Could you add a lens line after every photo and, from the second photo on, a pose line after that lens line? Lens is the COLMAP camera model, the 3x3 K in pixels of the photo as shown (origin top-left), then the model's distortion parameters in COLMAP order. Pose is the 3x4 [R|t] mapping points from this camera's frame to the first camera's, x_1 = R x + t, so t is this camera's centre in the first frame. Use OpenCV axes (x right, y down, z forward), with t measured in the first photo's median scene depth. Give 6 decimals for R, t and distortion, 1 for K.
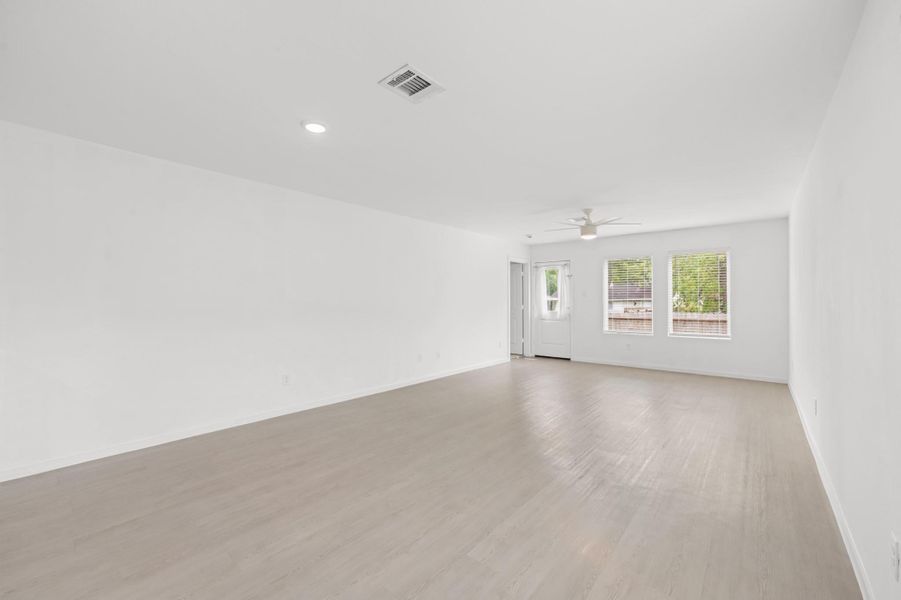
lens RADIAL K [[373.6, 0, 450.5], [0, 373.6, 300.0], [0, 0, 1]] dist [-0.001082, -0.000240]
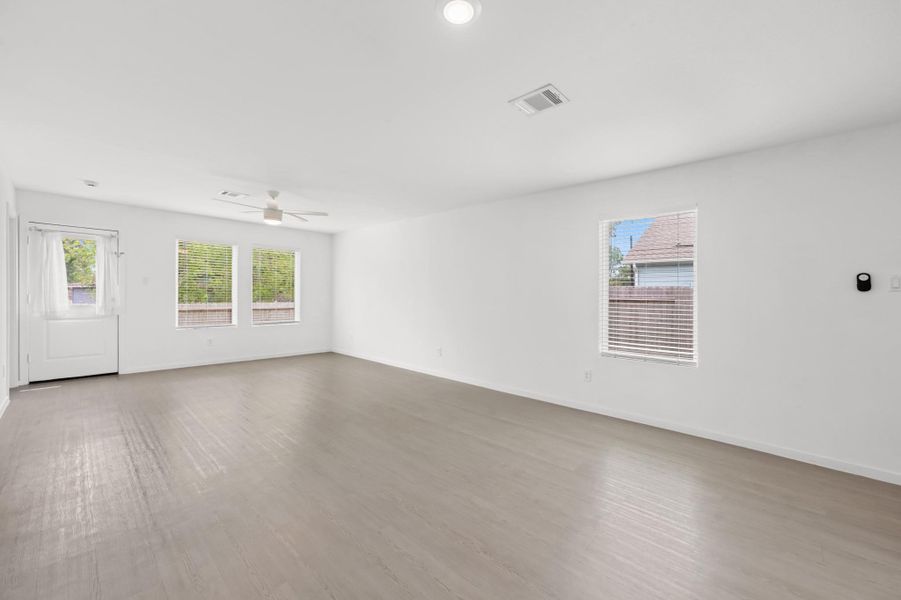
lens RADIAL K [[359.9, 0, 450.5], [0, 359.9, 300.0], [0, 0, 1]] dist [0.024777, 0.000222]
pose [[0.048230, -0.013342, 0.998747, -0.335189], [-0.017876, 0.999739, 0.014219, 0.000890], [-0.998676, -0.018539, 0.047979, 0.347835]]
